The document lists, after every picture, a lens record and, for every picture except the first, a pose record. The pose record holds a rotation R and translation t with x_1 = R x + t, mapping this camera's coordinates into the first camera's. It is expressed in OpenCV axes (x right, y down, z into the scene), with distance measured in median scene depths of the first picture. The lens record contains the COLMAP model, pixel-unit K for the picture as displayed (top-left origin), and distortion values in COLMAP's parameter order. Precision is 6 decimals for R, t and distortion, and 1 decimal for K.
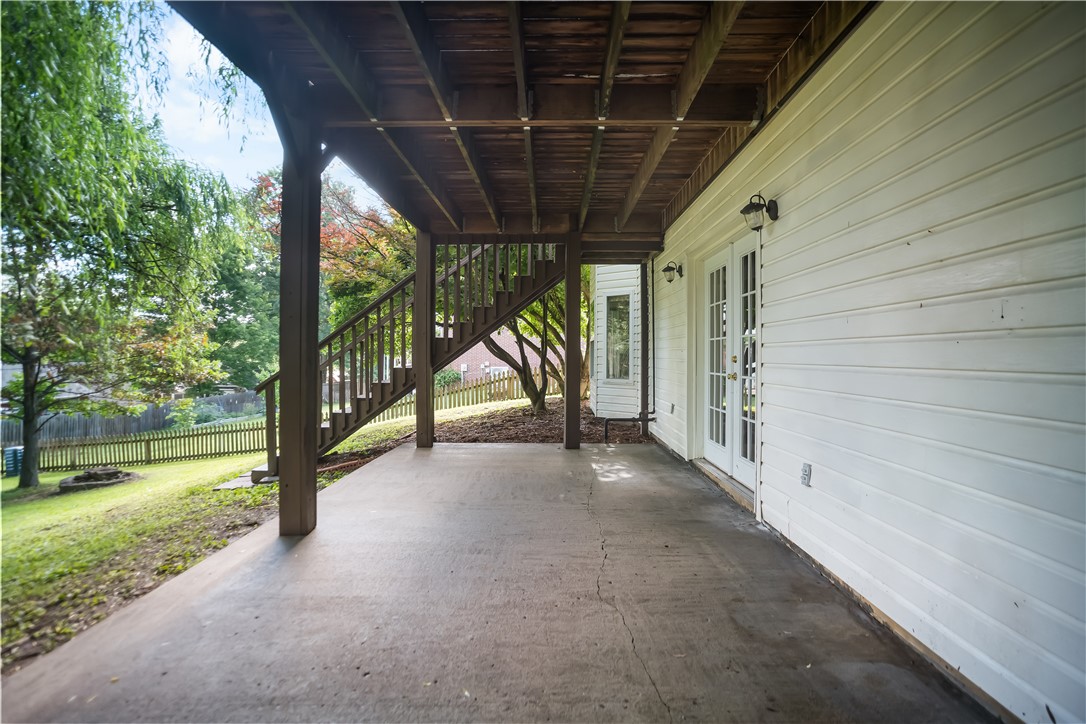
lens RADIAL K [[556.7, 0, 551.8], [0, 556.7, 376.0], [0, 0, 1]] dist [-0.067994, 0.055494]
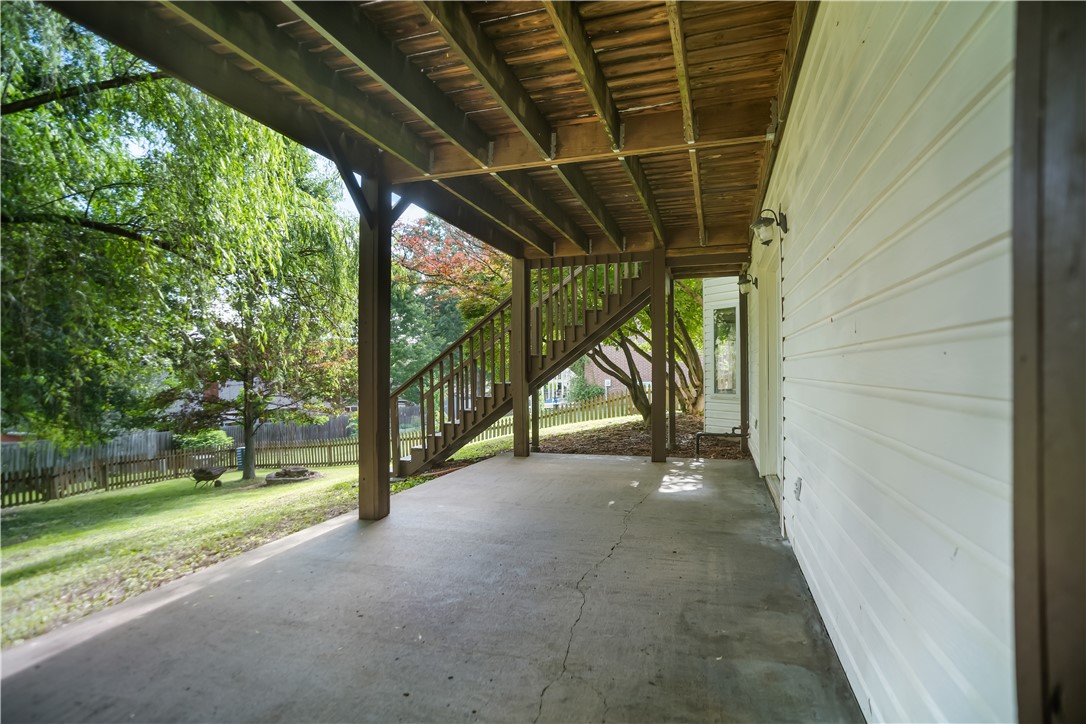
lens RADIAL K [[565.1, 0, 547.0], [0, 565.1, 392.0], [0, 0, 1]] dist [-0.071811, 0.059684]
pose [[0.957331, 0.000932, -0.288991, 0.172404], [-0.000630, 0.999999, 0.001139, 0.002040], [0.288992, -0.000908, 0.957331, -0.054302]]
